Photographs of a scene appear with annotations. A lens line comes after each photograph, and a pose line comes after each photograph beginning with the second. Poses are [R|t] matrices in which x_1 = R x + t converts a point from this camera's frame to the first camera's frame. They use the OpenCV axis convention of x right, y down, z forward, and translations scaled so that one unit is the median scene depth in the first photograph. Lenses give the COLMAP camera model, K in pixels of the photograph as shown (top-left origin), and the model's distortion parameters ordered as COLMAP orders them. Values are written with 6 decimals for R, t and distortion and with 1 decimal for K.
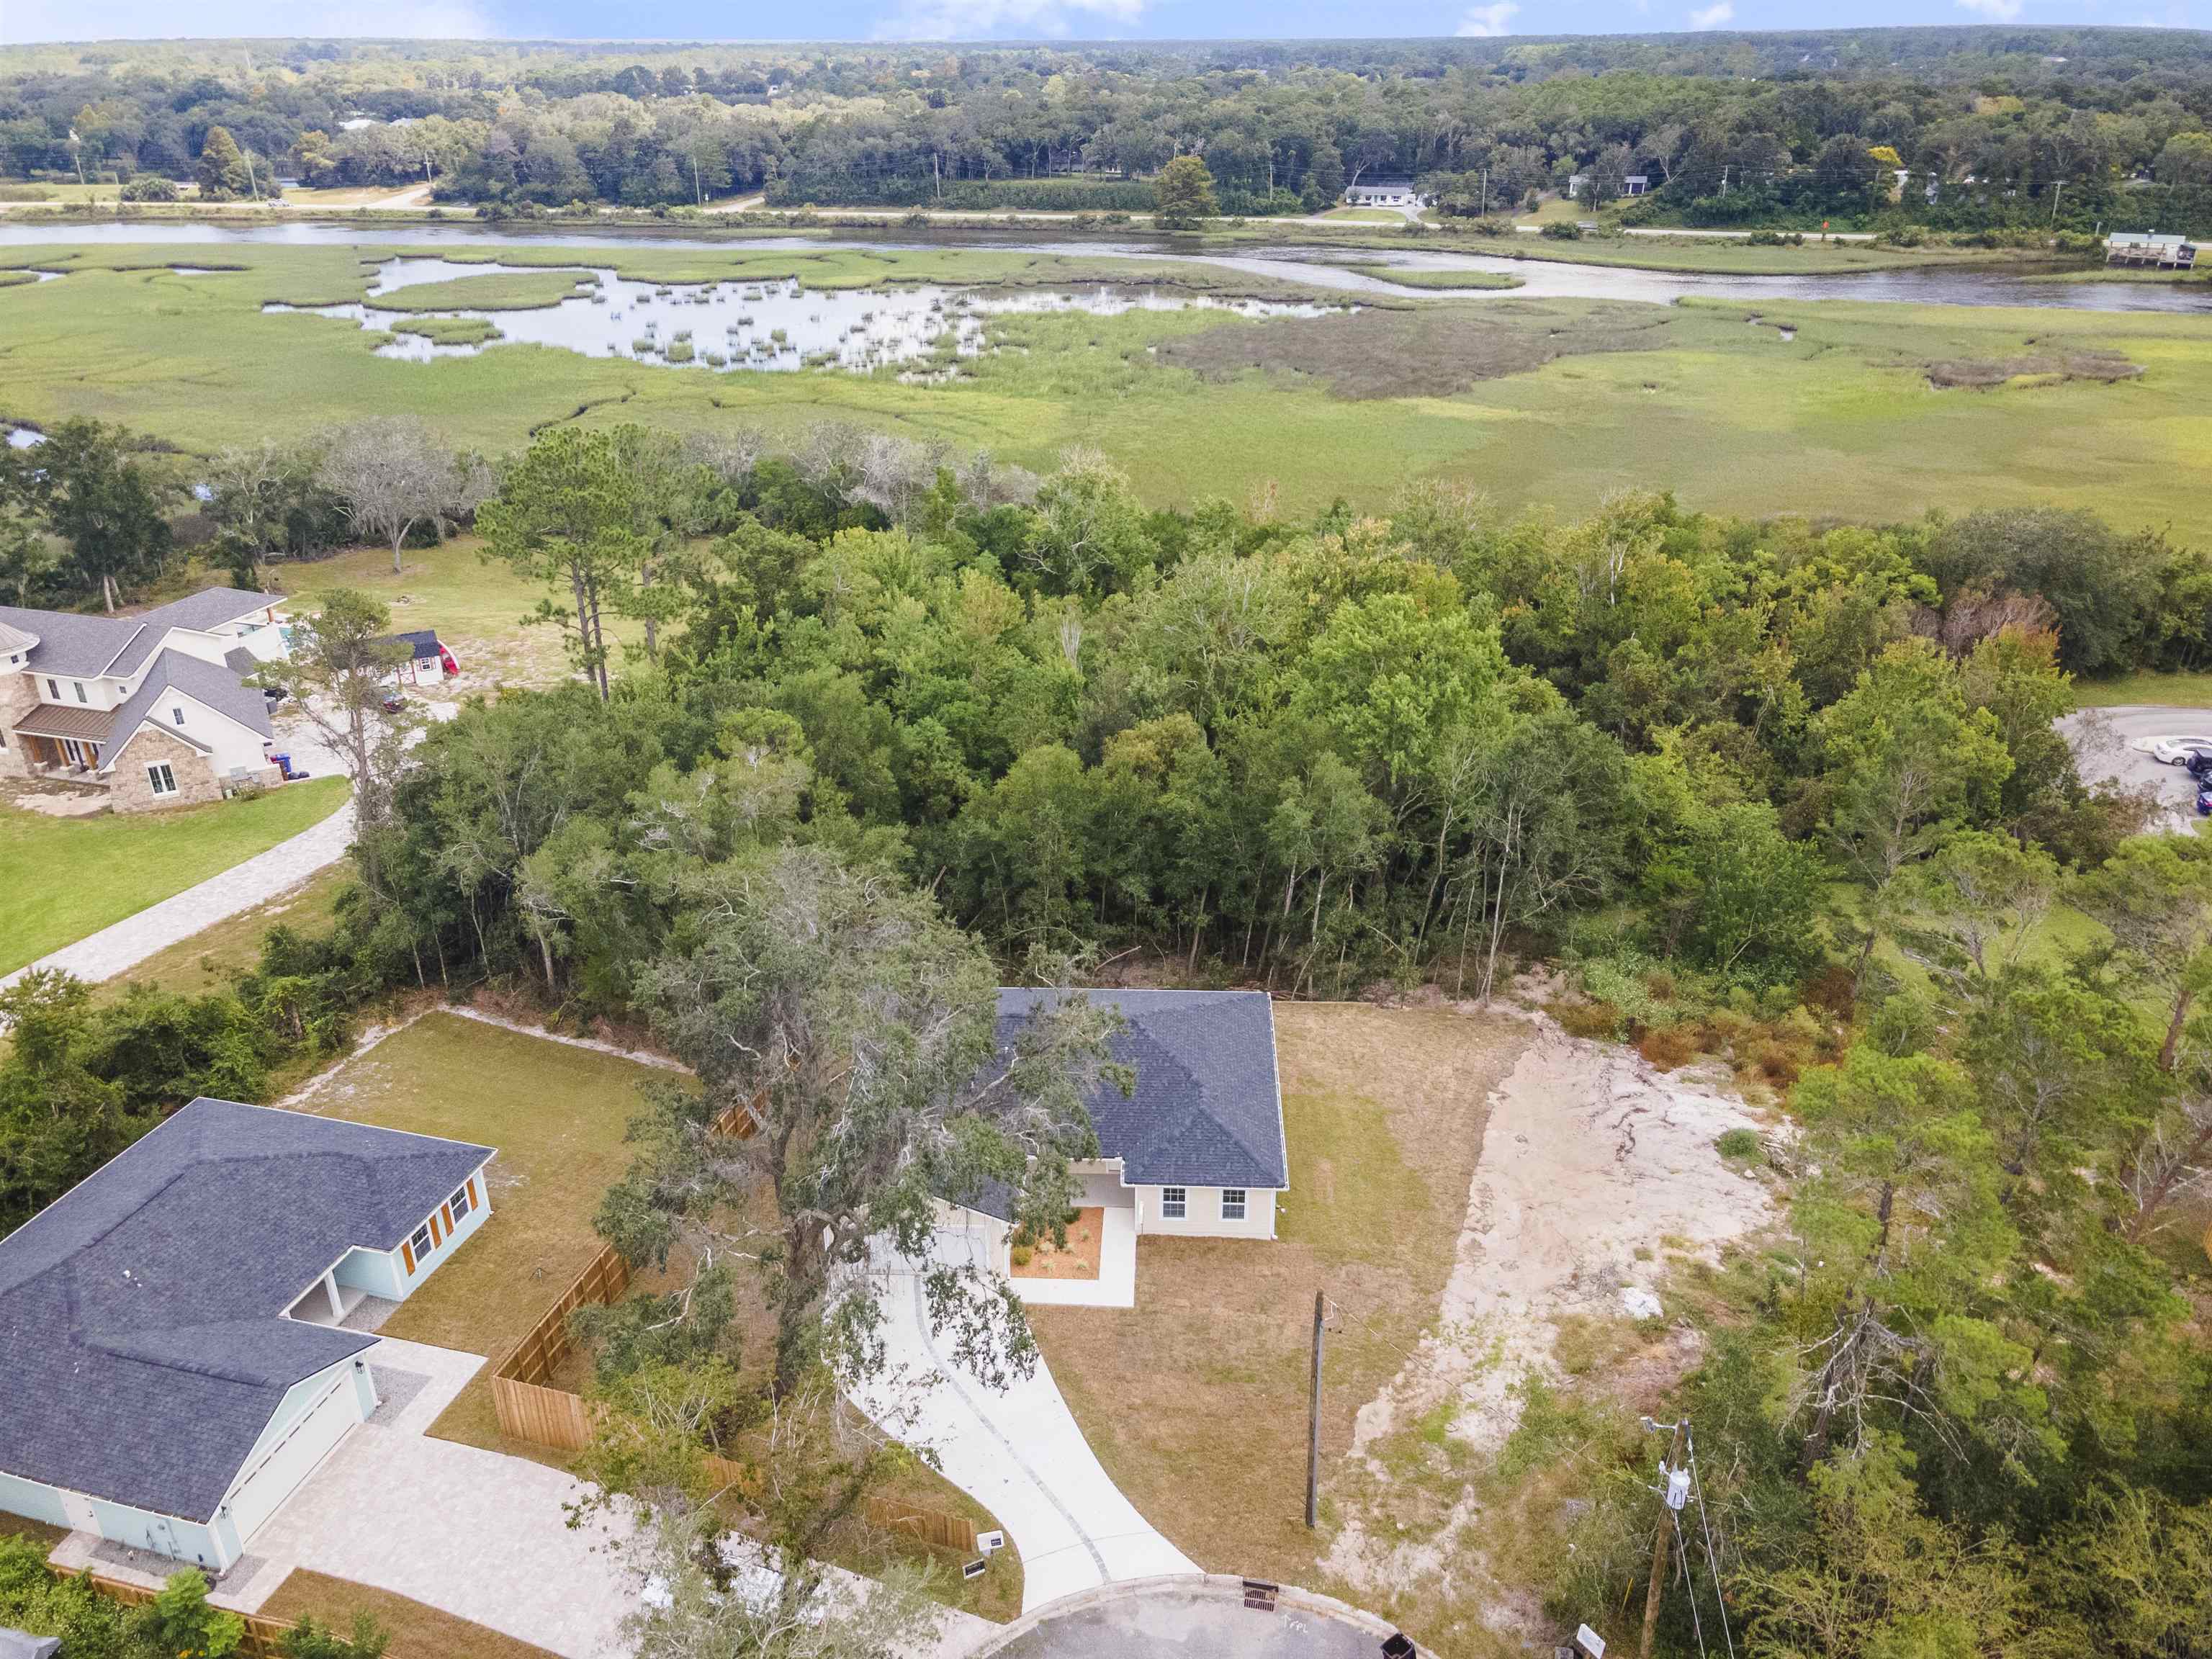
lens RADIAL K [[1648.0, 0, 1109.5], [0, 1648.0, 861.4], [0, 0, 1]] dist [0.001855, 0.067398]
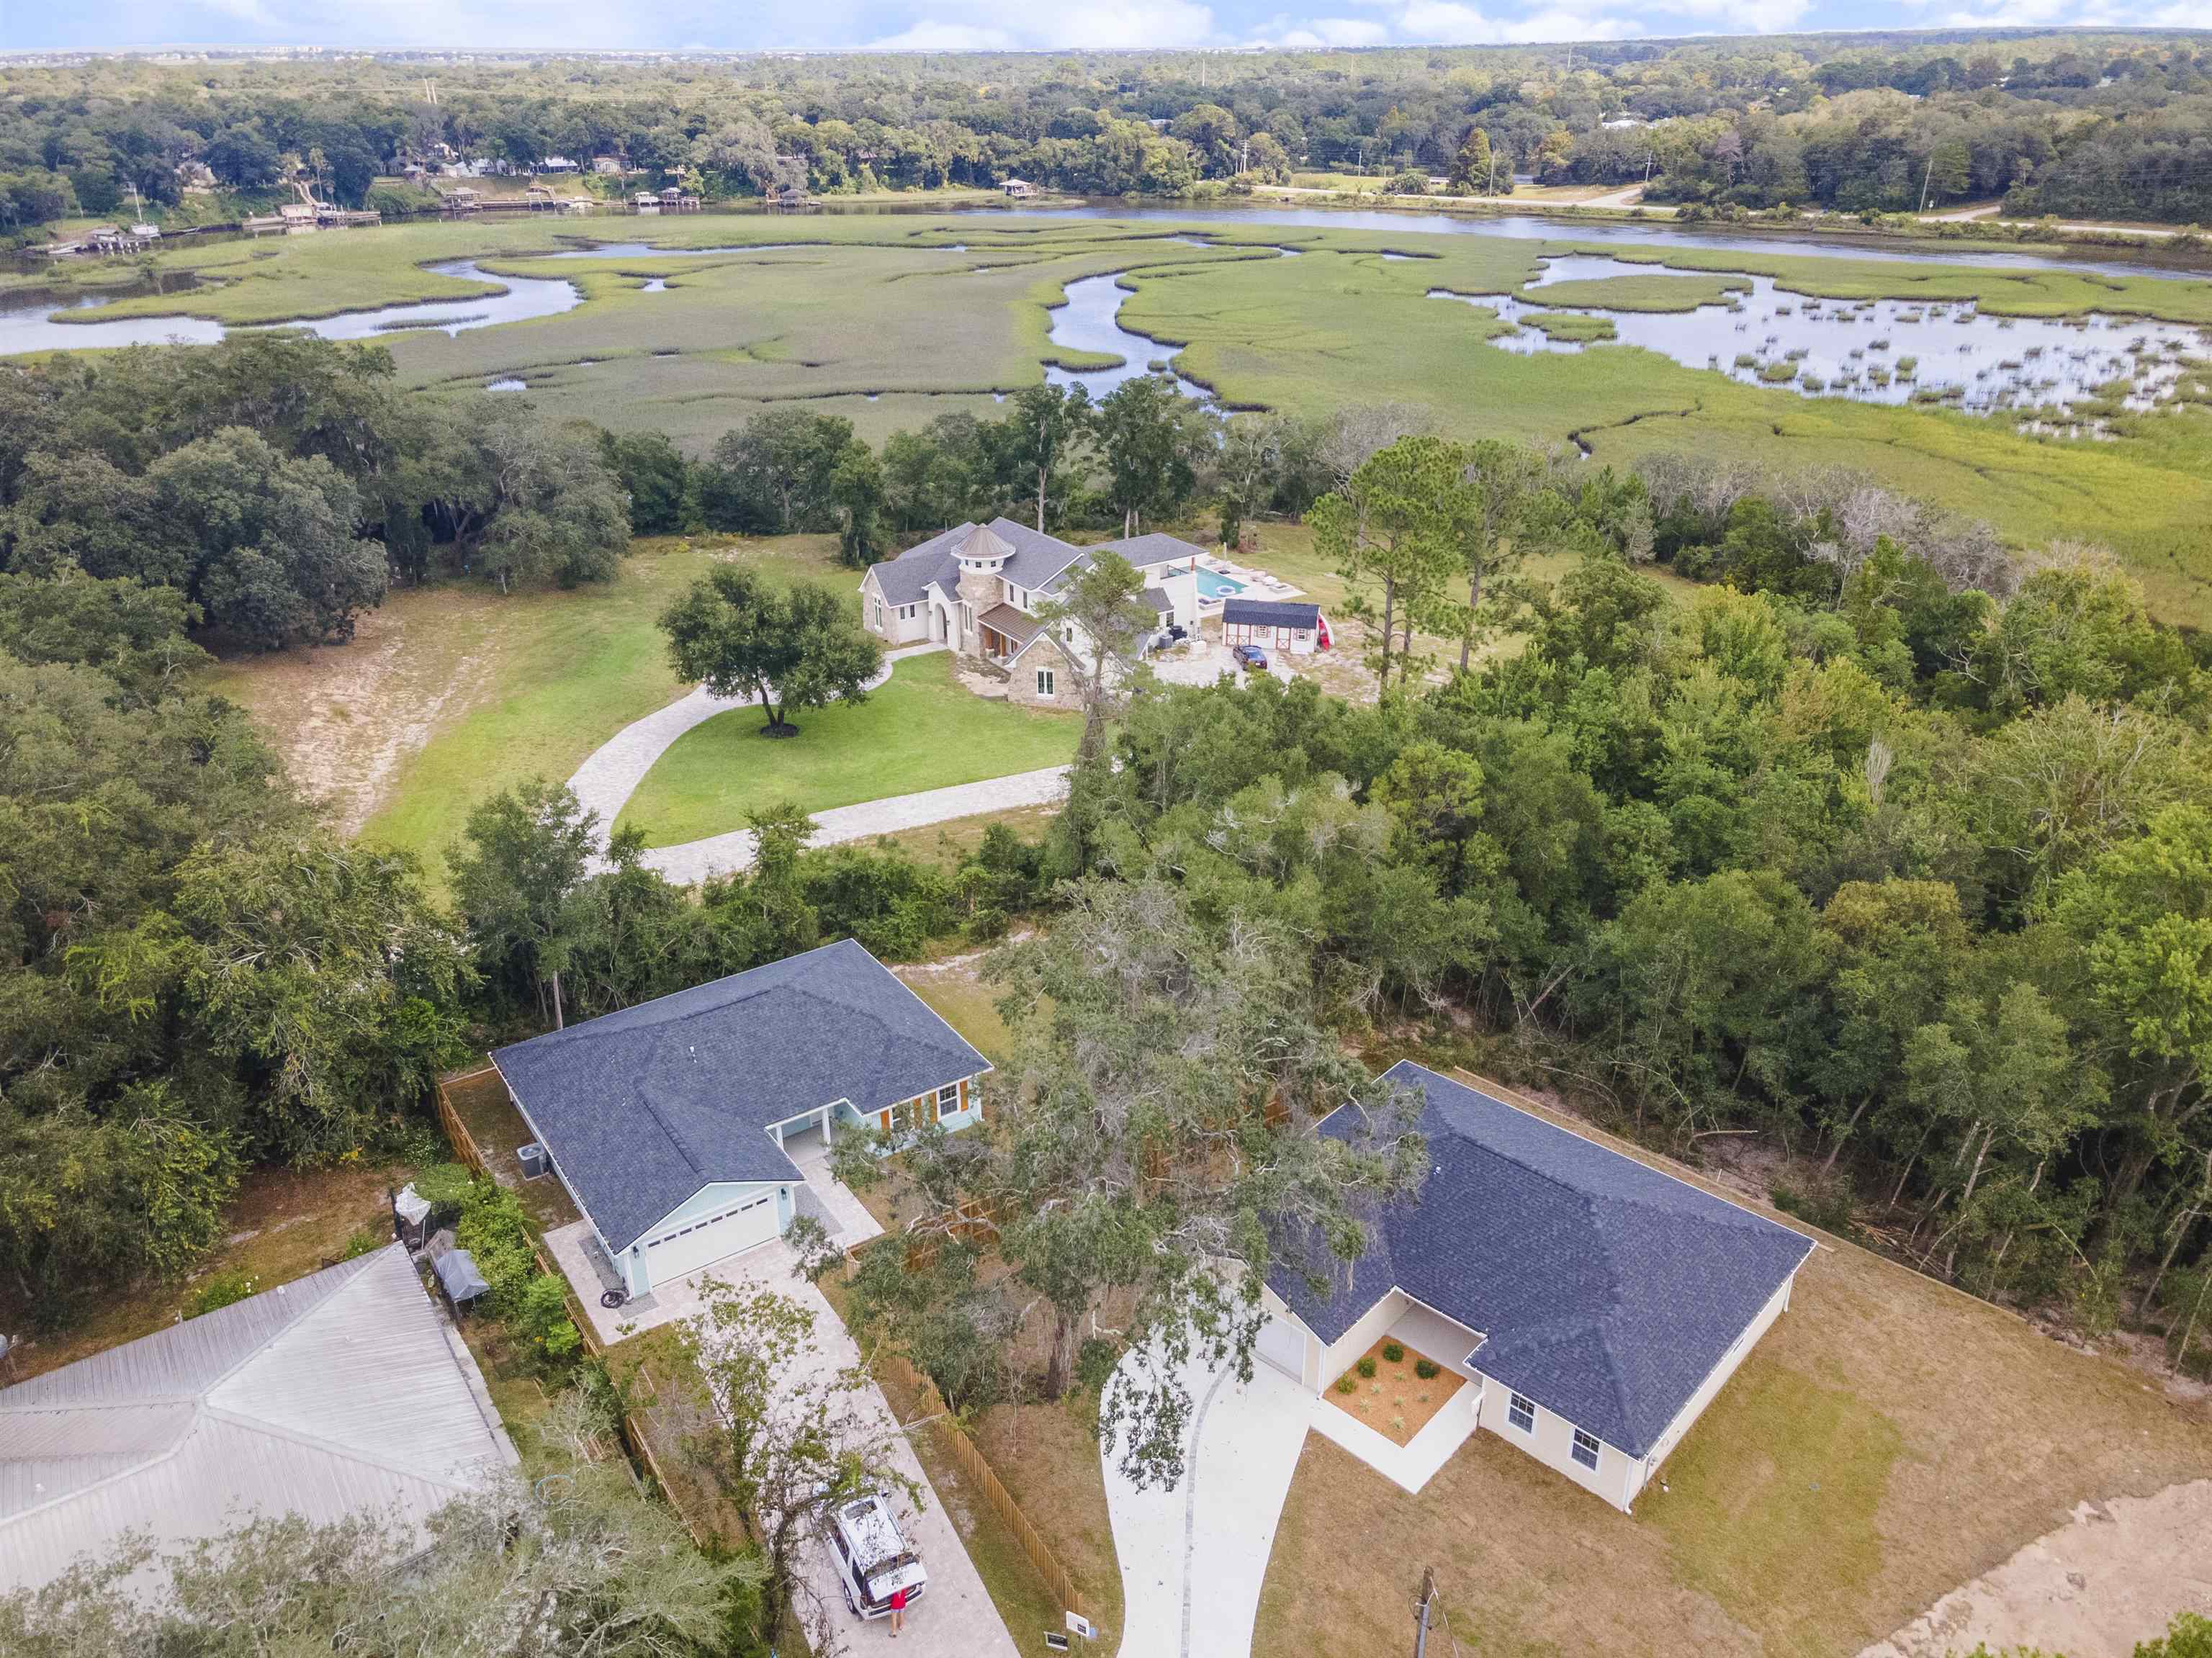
lens RADIAL K [[1647.8, 0, 1109.5], [0, 1647.8, 860.9], [0, 0, 1]] dist [0.001855, 0.067398]
pose [[0.752709, 0.288603, -0.591724, 0.086920], [-0.286762, 0.952777, 0.099920, -0.026155], [0.592618, 0.094474, 0.799924, 0.043747]]
